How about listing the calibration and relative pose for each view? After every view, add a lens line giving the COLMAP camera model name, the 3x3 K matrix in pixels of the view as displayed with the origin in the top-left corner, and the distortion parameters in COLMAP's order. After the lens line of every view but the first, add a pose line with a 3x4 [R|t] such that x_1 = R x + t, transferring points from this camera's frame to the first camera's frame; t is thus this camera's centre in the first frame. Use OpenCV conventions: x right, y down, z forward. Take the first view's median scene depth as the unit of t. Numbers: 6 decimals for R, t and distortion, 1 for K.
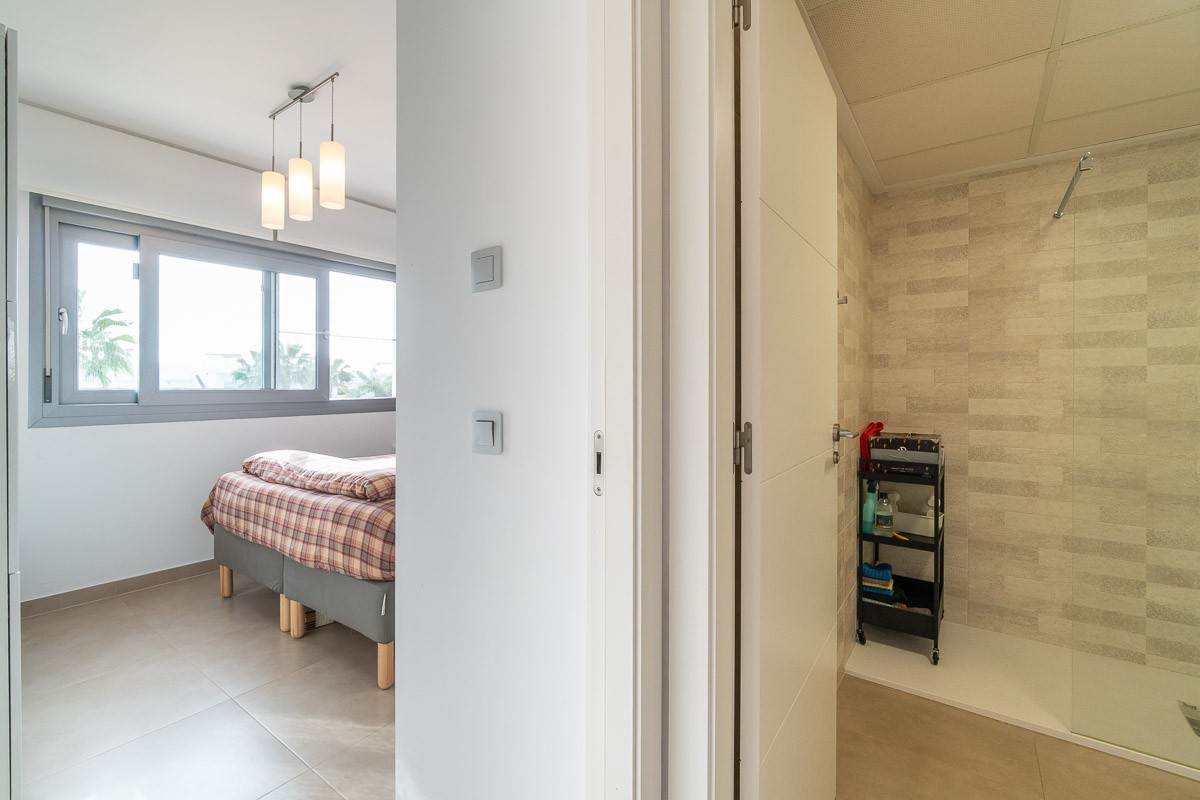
lens RADIAL K [[527.0, 0, 588.9], [0, 527.0, 385.3], [0, 0, 1]] dist [-0.002485, 0.000215]
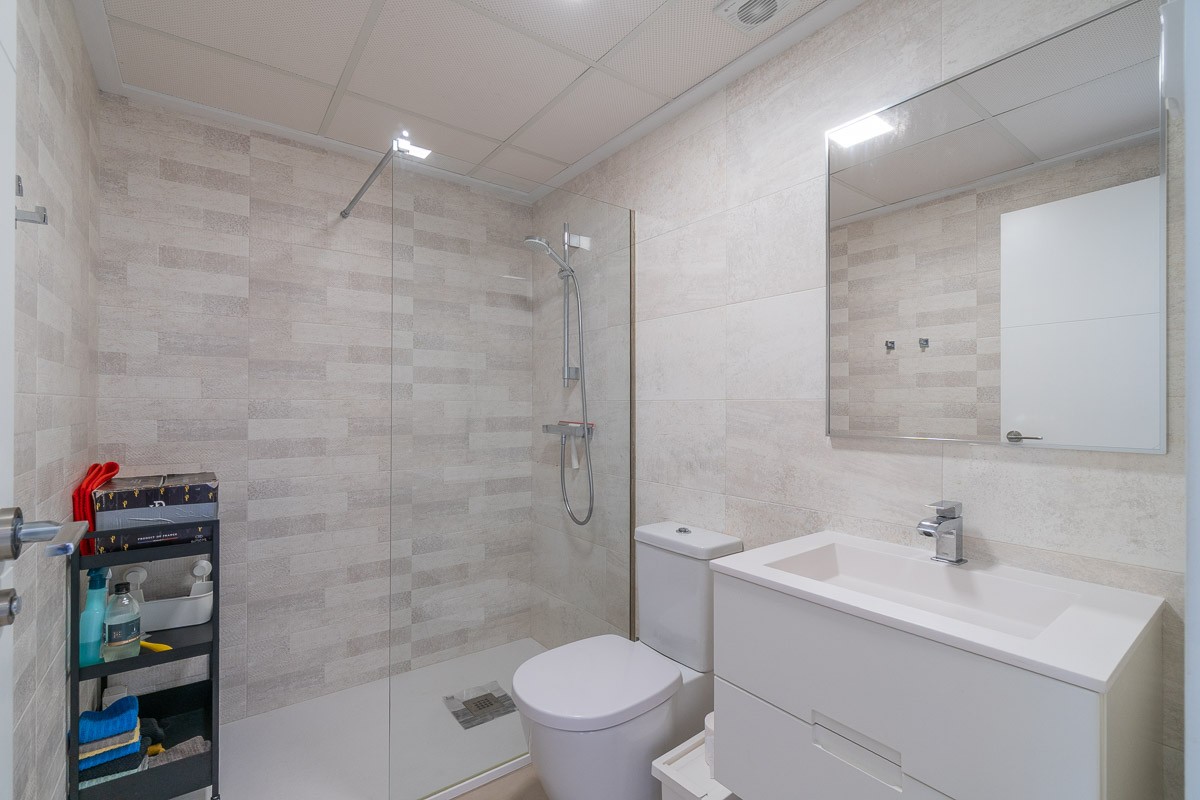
lens RADIAL K [[525.2, 0, 587.3], [0, 525.2, 402.2], [0, 0, 1]] dist [-0.003600, -0.000411]
pose [[0.303431, 0.003937, 0.952845, 0.155966], [-0.000540, 0.999992, -0.003960, 0.003203], [-0.952853, 0.000687, 0.303431, 0.320543]]
